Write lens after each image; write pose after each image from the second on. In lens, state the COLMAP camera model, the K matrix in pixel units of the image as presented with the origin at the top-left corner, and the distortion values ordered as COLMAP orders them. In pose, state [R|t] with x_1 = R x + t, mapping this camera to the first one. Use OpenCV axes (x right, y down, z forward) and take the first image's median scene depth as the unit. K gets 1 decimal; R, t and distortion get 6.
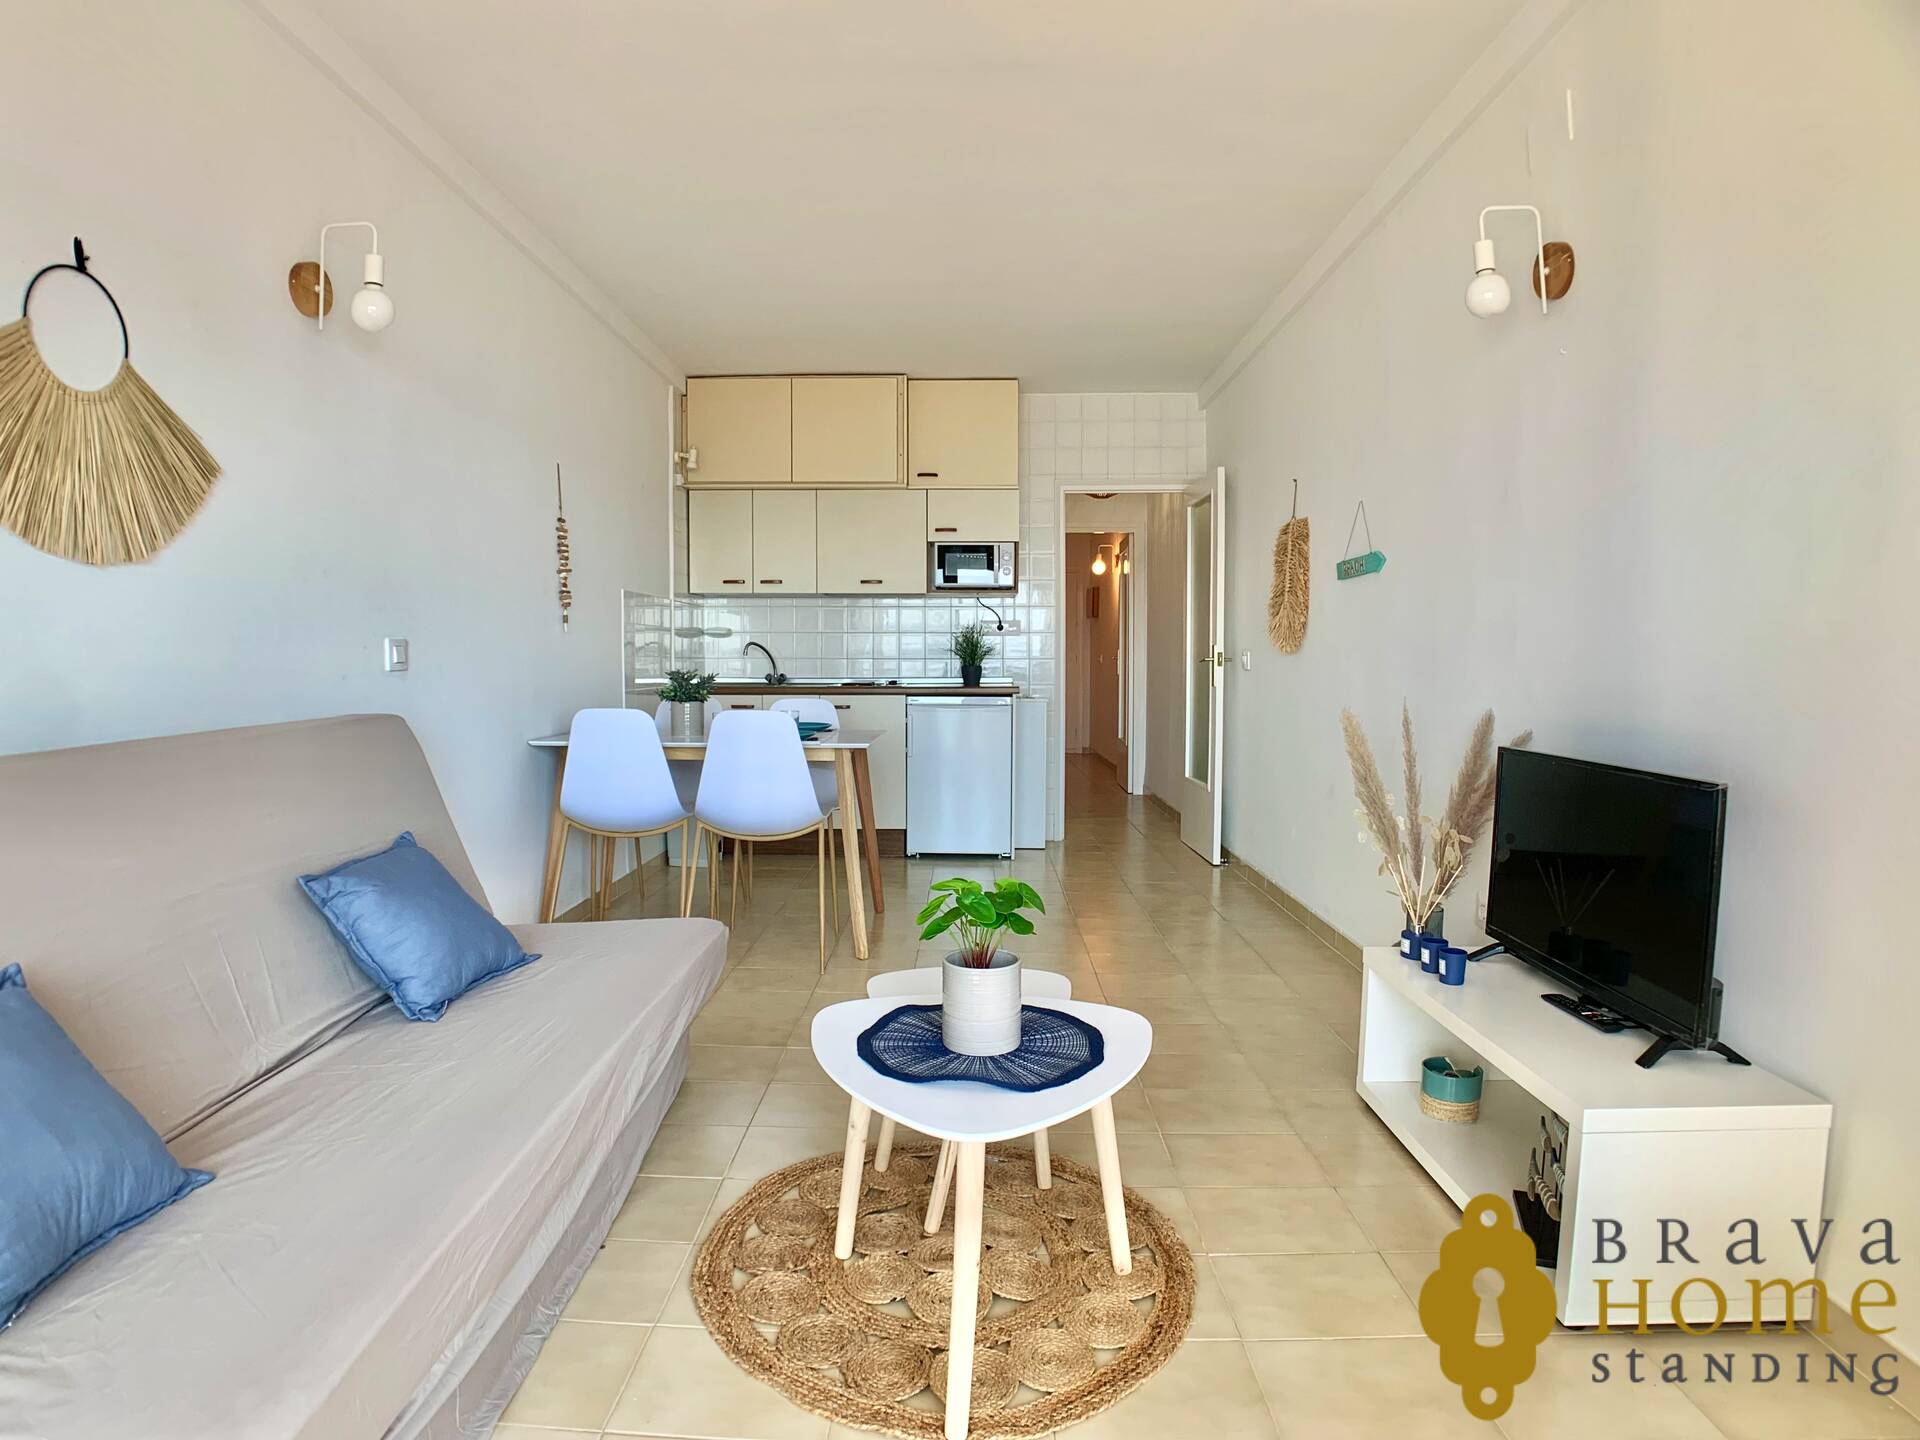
lens RADIAL K [[1014.4, 0, 949.4], [0, 1014.4, 716.2], [0, 0, 1]] dist [-0.068961, 0.001043]
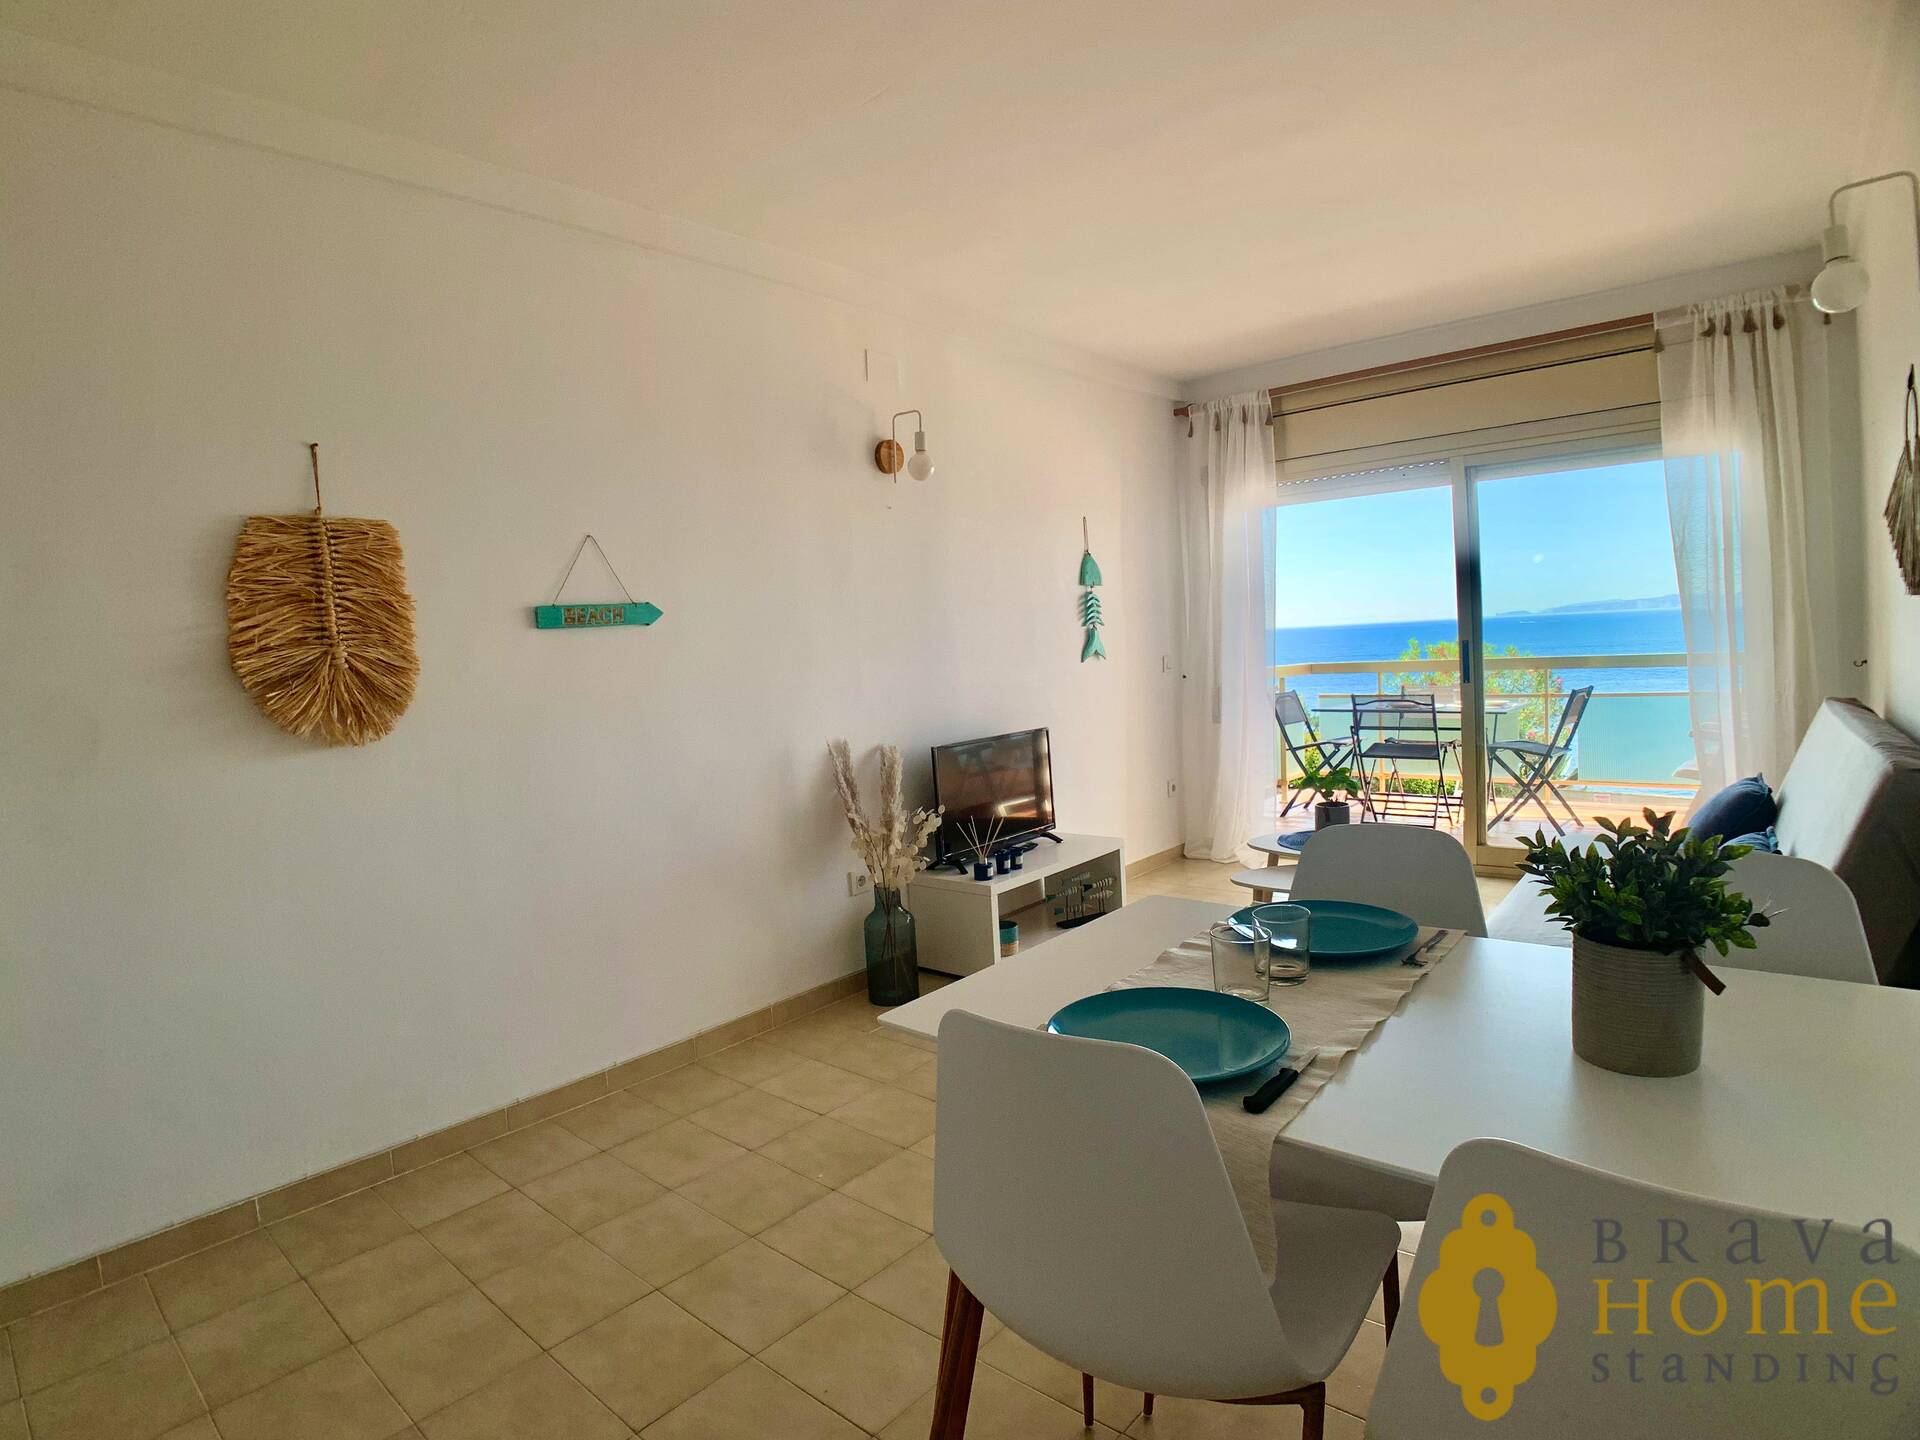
lens RADIAL K [[1014.4, 0, 949.4], [0, 1014.4, 716.2], [0, 0, 1]] dist [-0.068961, 0.001043]
pose [[-0.771835, -0.000077, 0.635823, -0.228548], [0.091940, 0.989477, 0.111726, -0.087595], [-0.629141, 0.144692, -0.763706, 0.964096]]
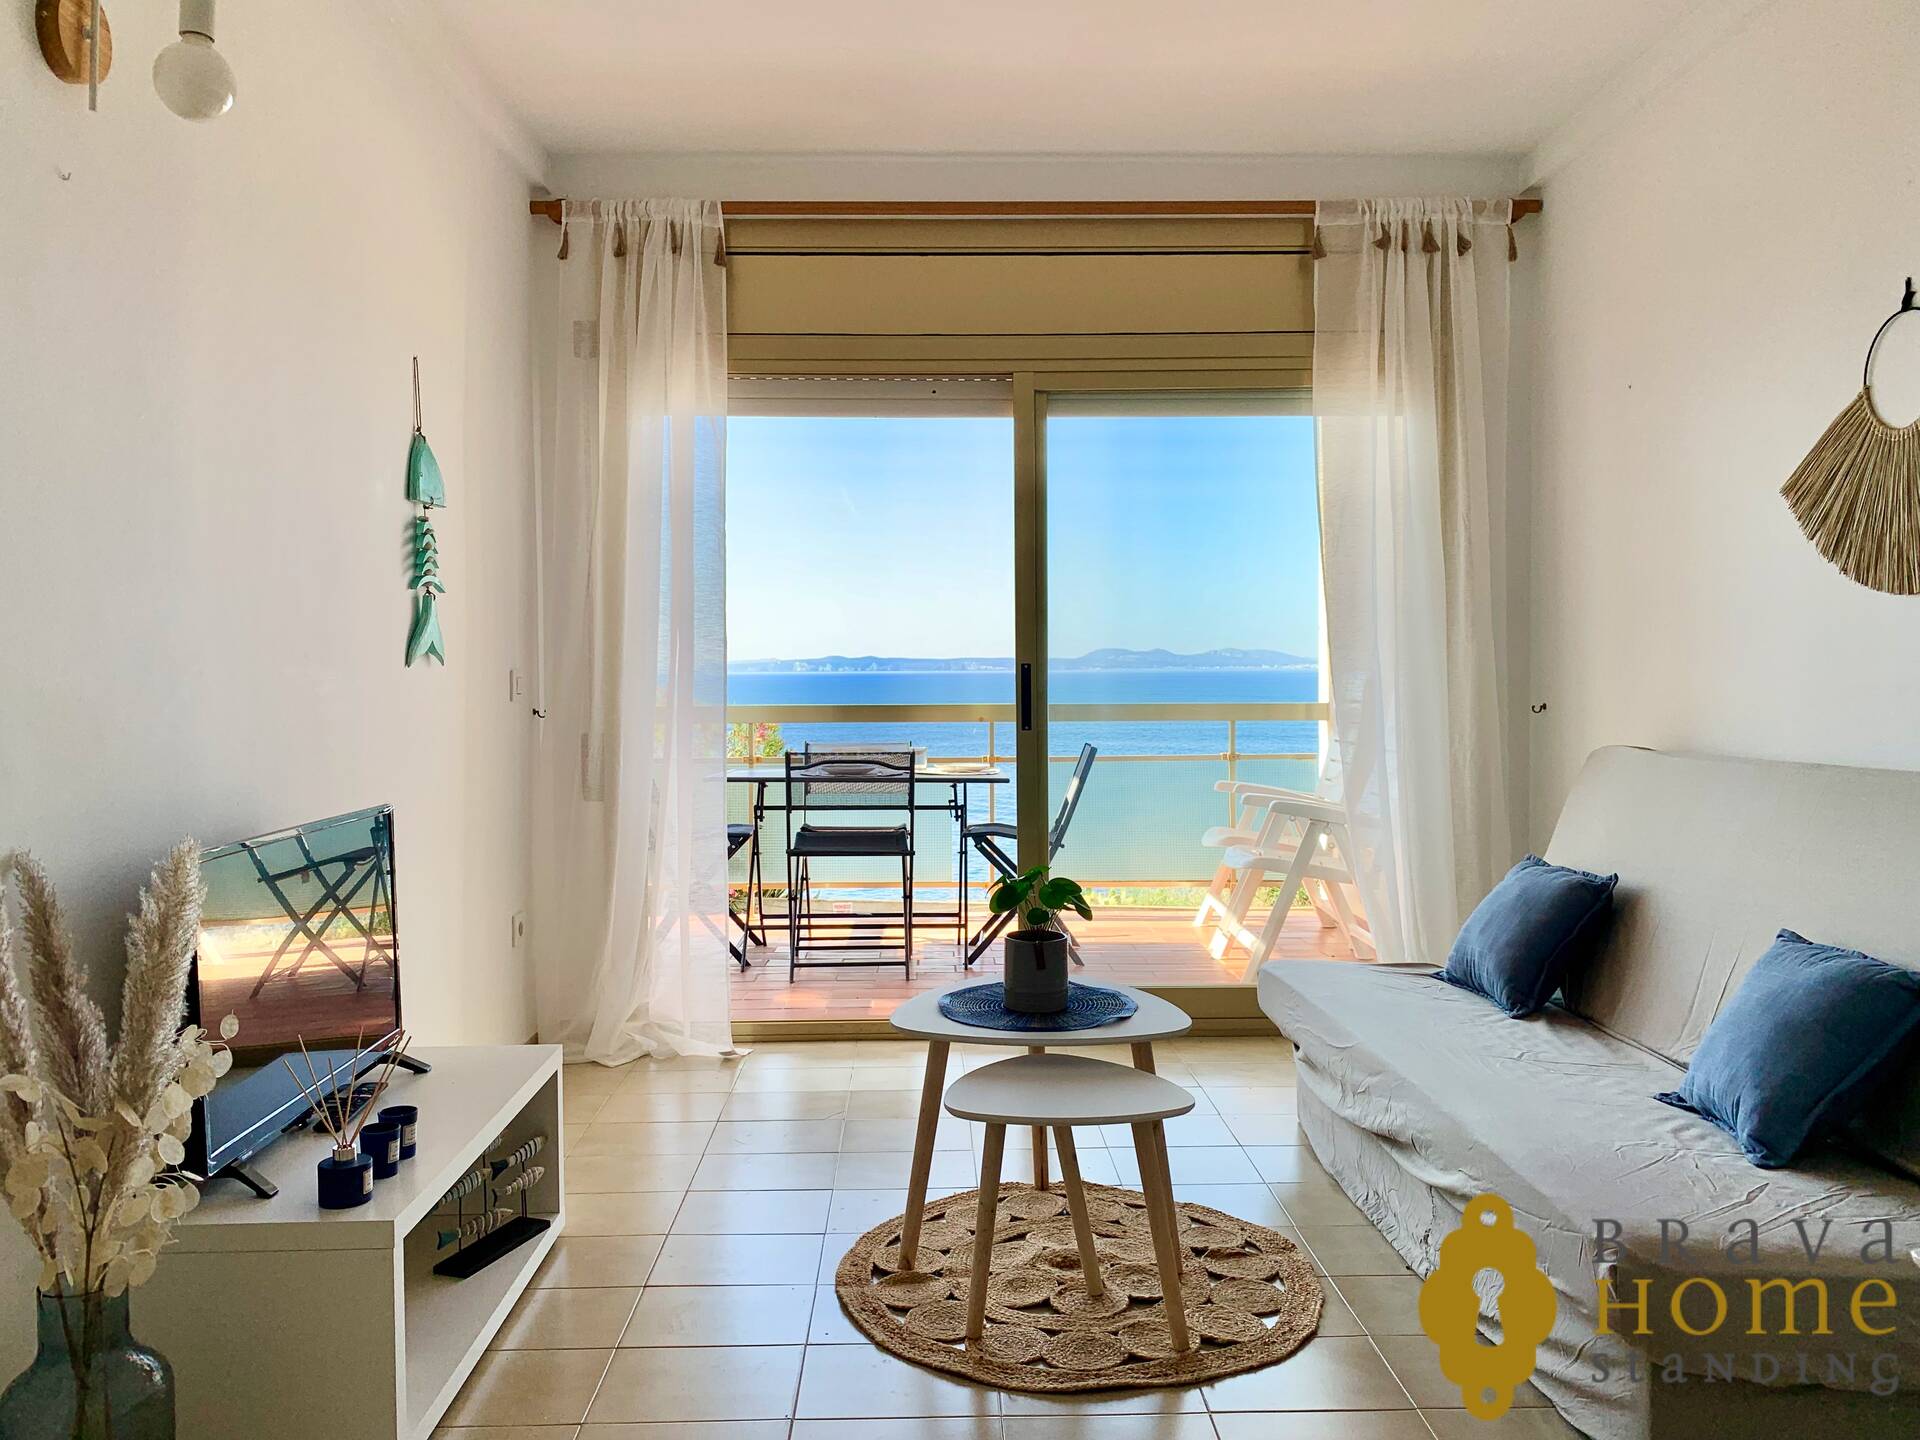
lens RADIAL K [[1470.9, 0, 960.0], [0, 1470.9, 705.5], [0, 0, 1]] dist [0.047915, -0.043731]
pose [[-0.998935, 0.003677, -0.045993, 0.053693], [0.000026, 0.996865, 0.079122, -0.055393], [0.046140, 0.079037, -0.995803, 0.813658]]
